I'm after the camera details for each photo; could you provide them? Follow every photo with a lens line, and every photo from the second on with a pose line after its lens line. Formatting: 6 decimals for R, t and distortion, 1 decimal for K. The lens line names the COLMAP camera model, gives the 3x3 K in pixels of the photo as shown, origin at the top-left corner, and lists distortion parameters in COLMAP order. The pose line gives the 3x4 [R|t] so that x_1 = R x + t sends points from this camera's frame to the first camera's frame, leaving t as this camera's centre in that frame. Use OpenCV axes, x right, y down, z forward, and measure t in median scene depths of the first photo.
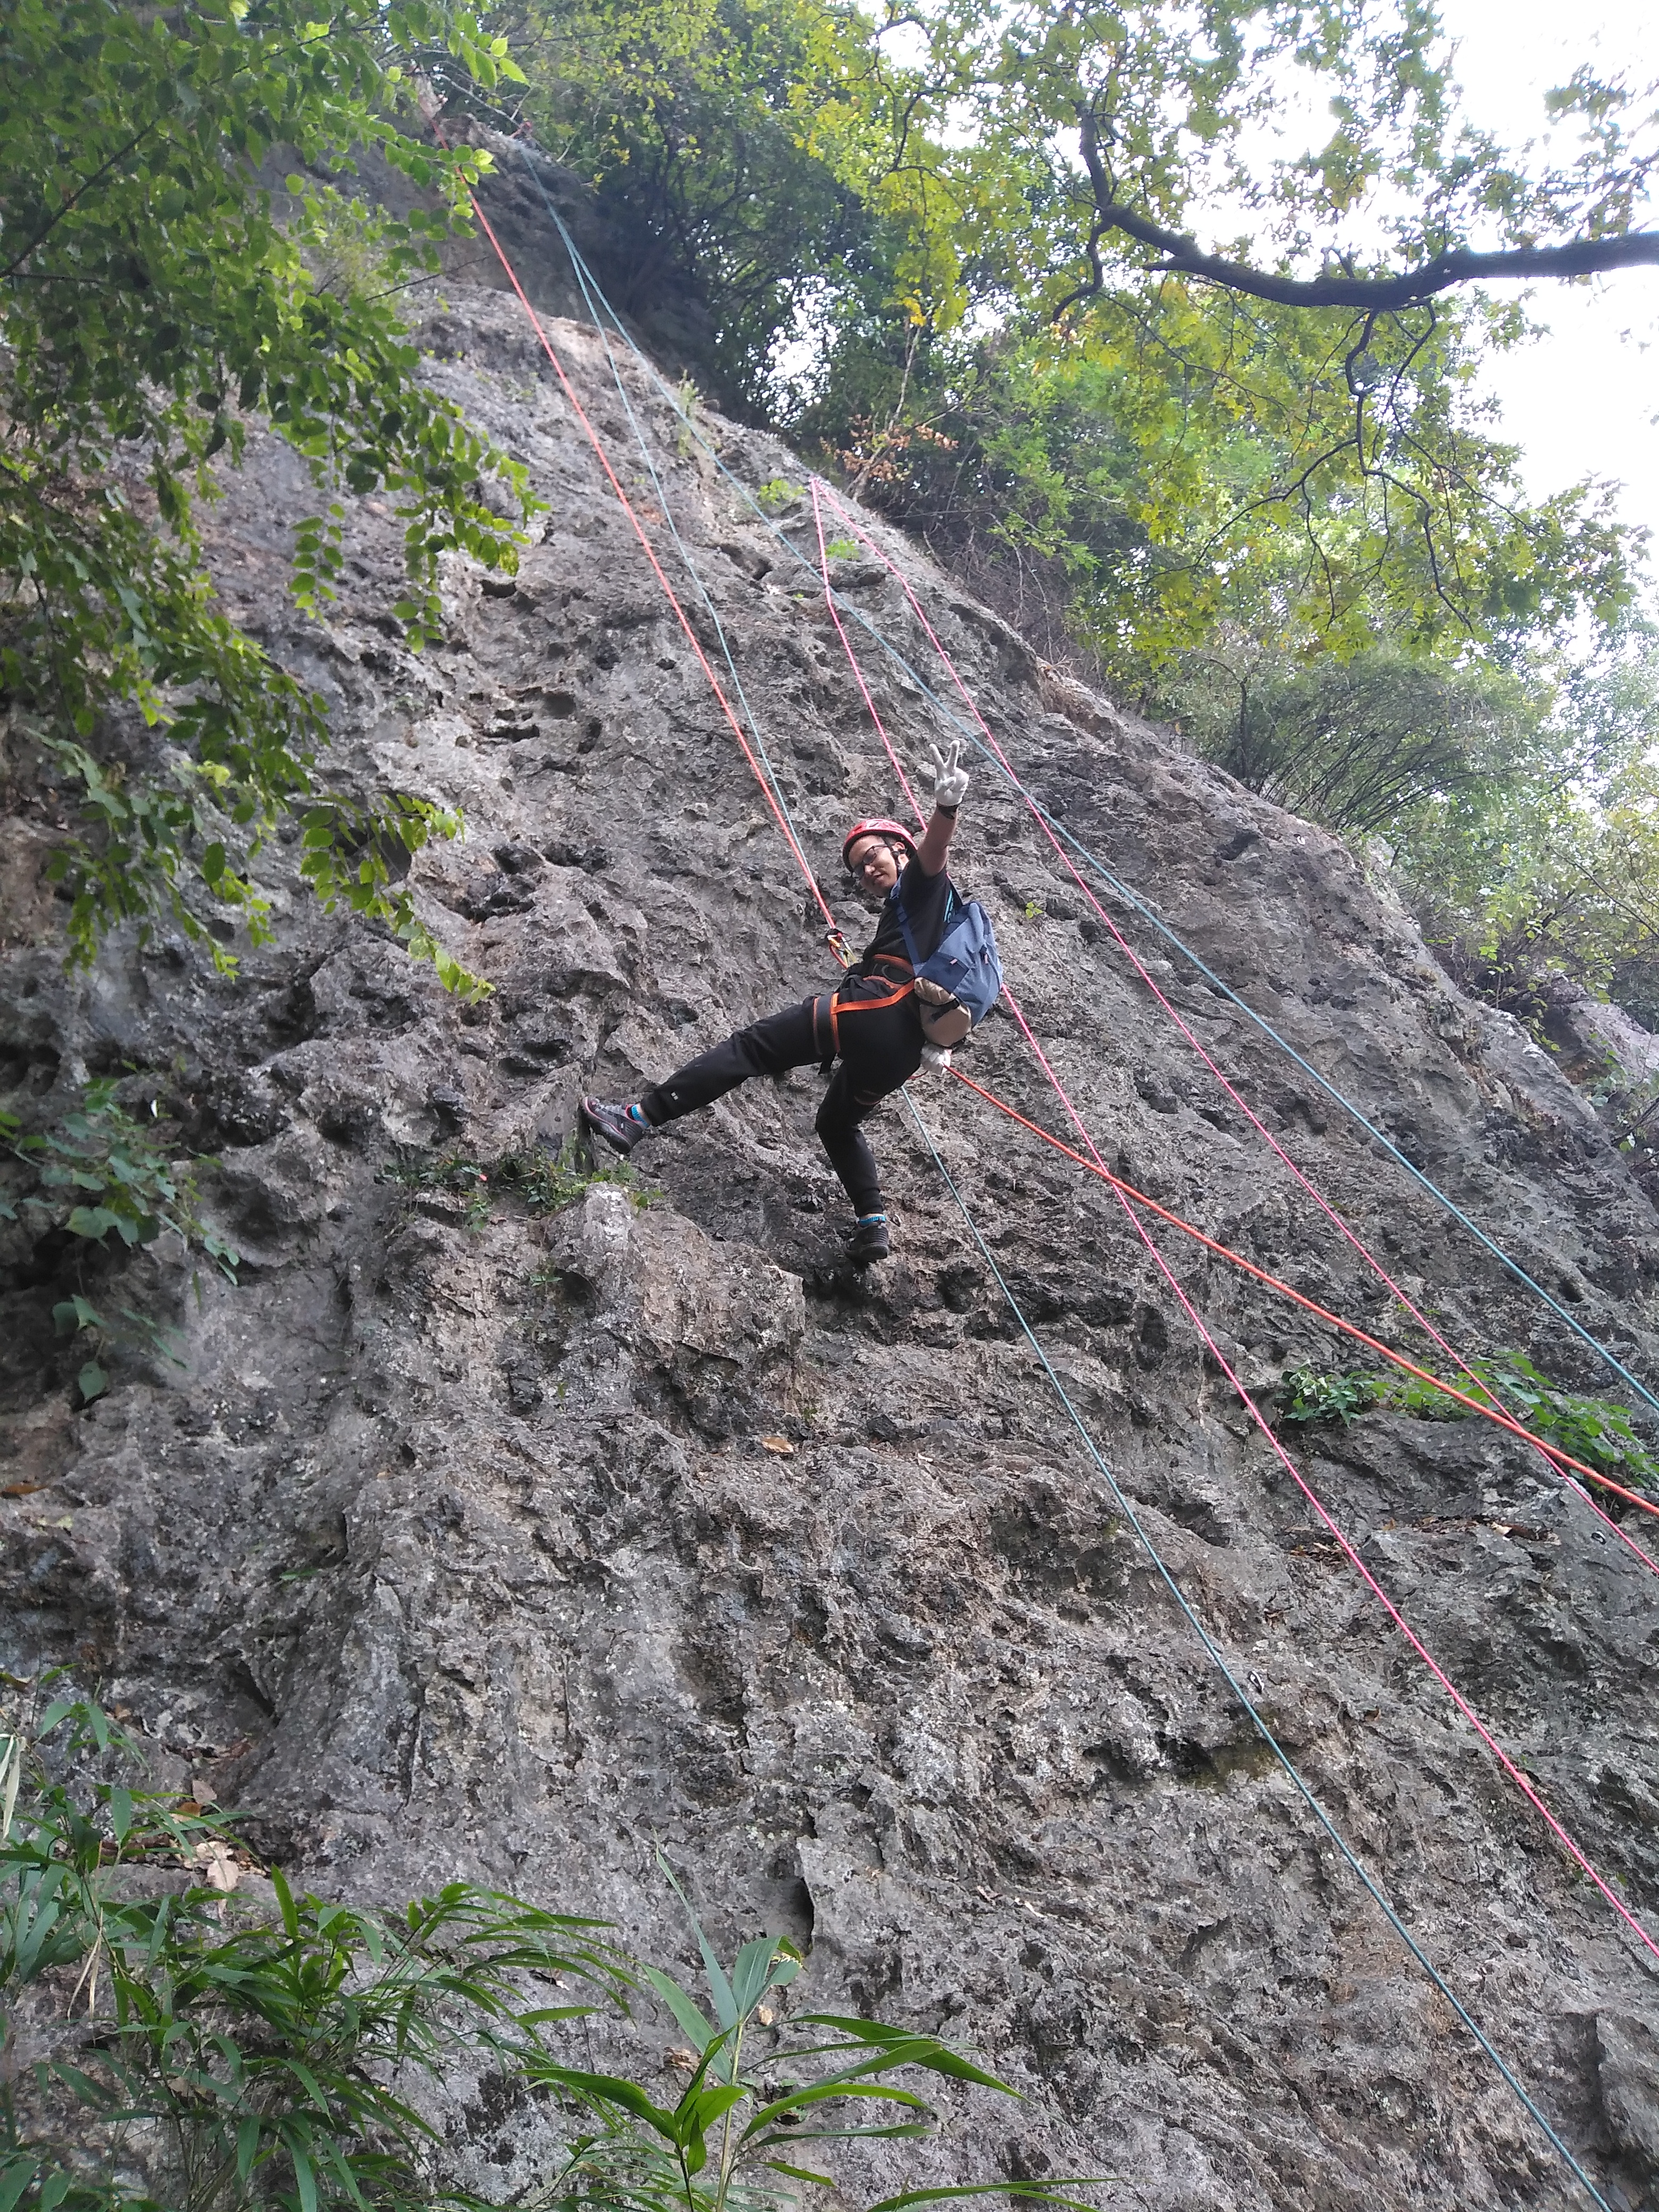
lens RADIAL K [[1739.3, 0, 829.5], [0, 1739.3, 1106.0], [0, 0, 1]] dist [0.157733, -0.373433]
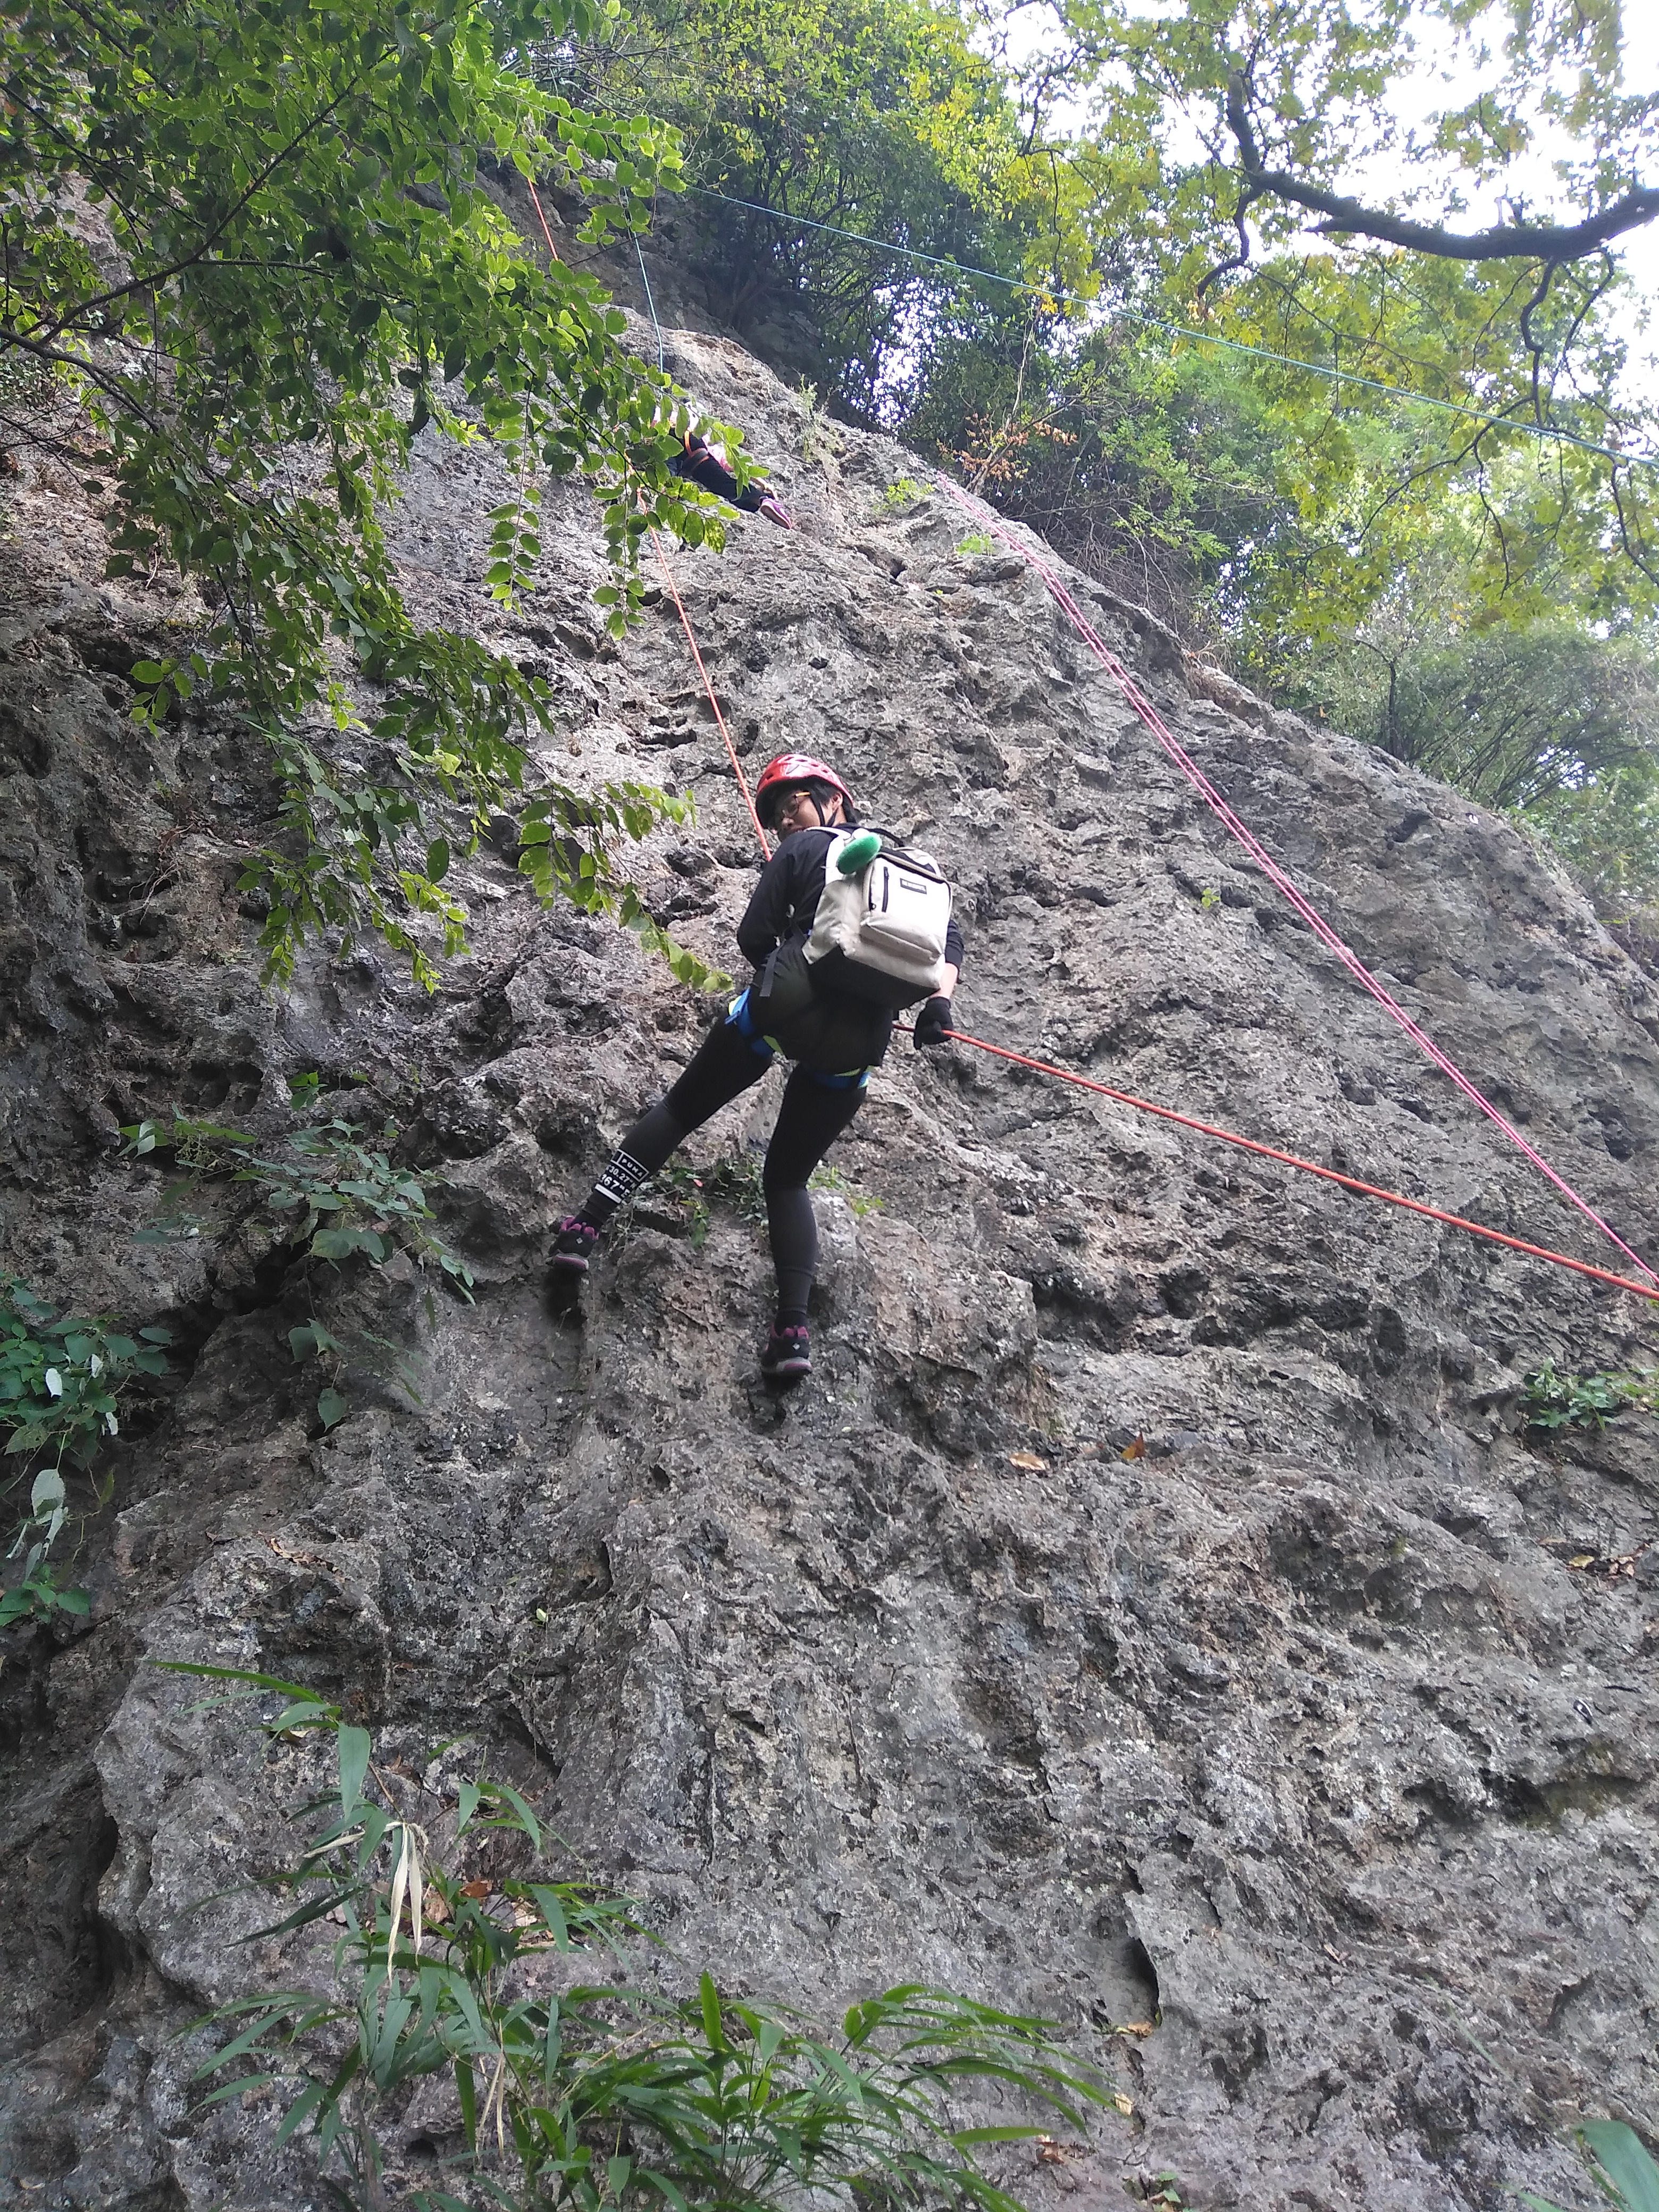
lens RADIAL K [[1730.4, 0, 829.3], [0, 1730.4, 1112.9], [0, 0, 1]] dist [0.146000, -0.314223]
pose [[0.997880, -0.030091, -0.057706, -0.058700], [0.029810, 0.999539, -0.005726, 0.007068], [0.057851, 0.003994, 0.998317, 0.047249]]
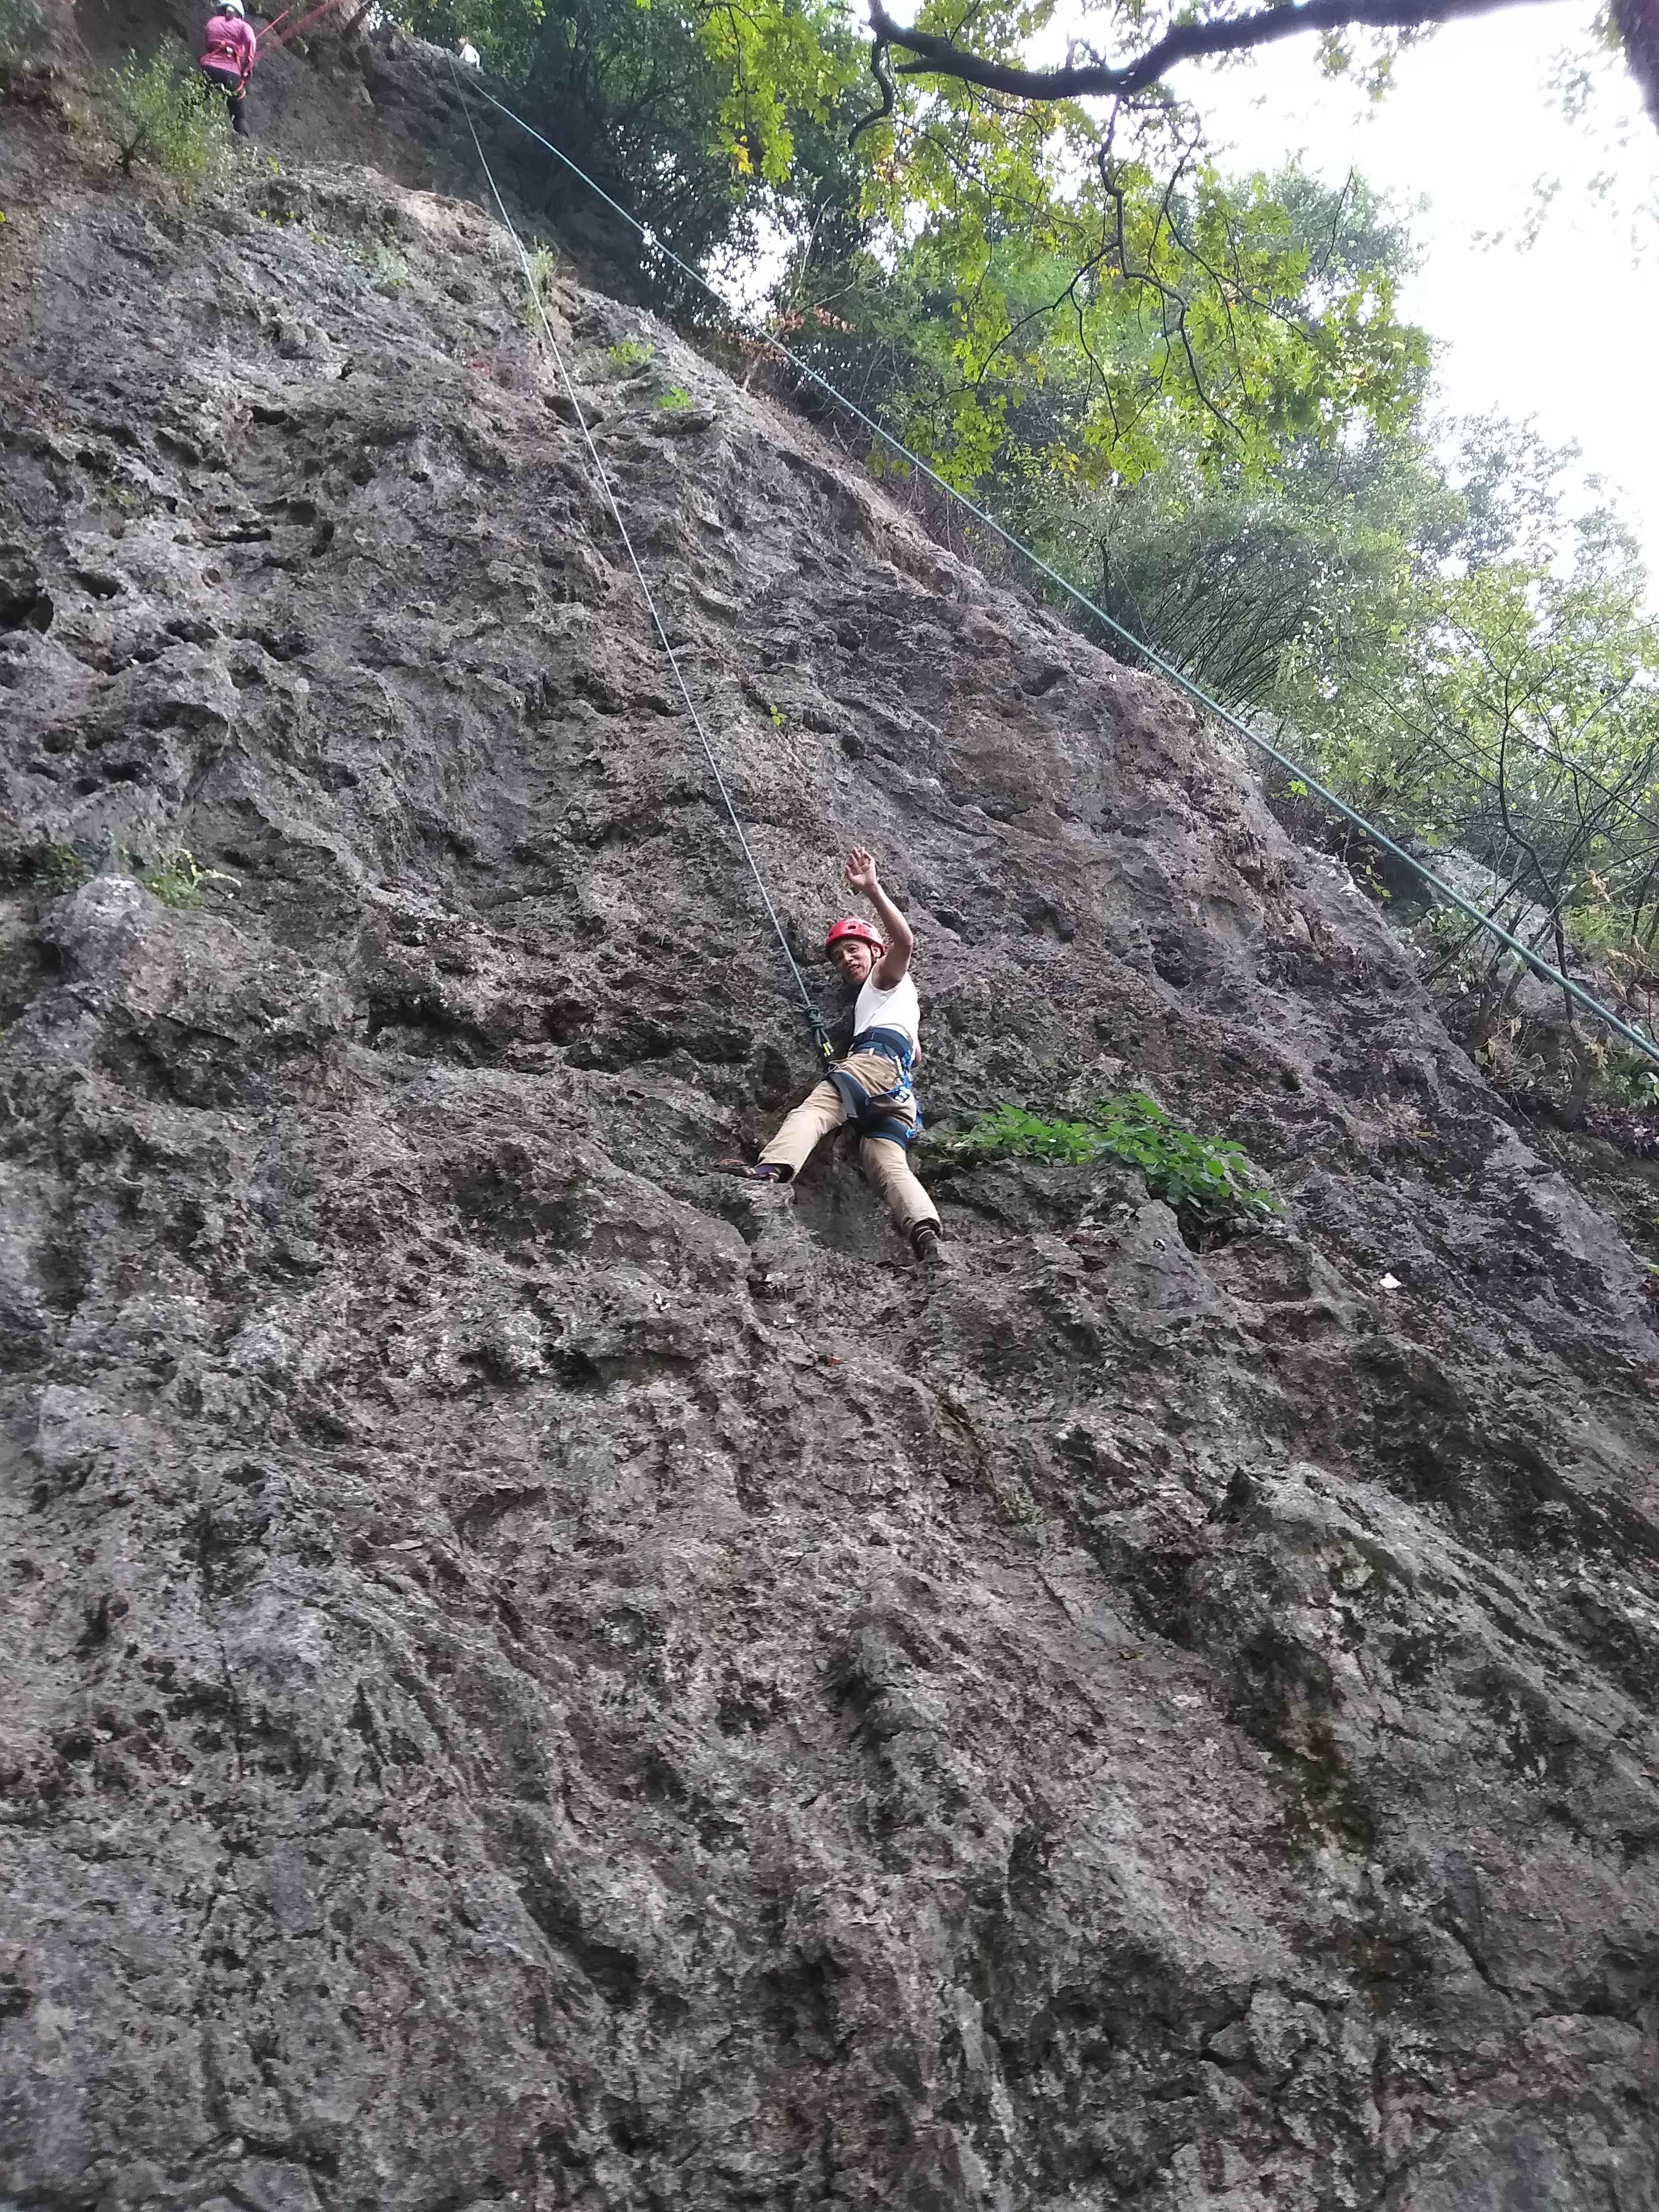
lens RADIAL K [[1739.3, 0, 829.5], [0, 1739.3, 1106.0], [0, 0, 1]] dist [0.157733, -0.373433]
pose [[0.999608, -0.005973, -0.027343, 0.250417], [0.006451, 0.999827, 0.017424, 0.134358], [0.027234, -0.017593, 0.999474, 0.003324]]
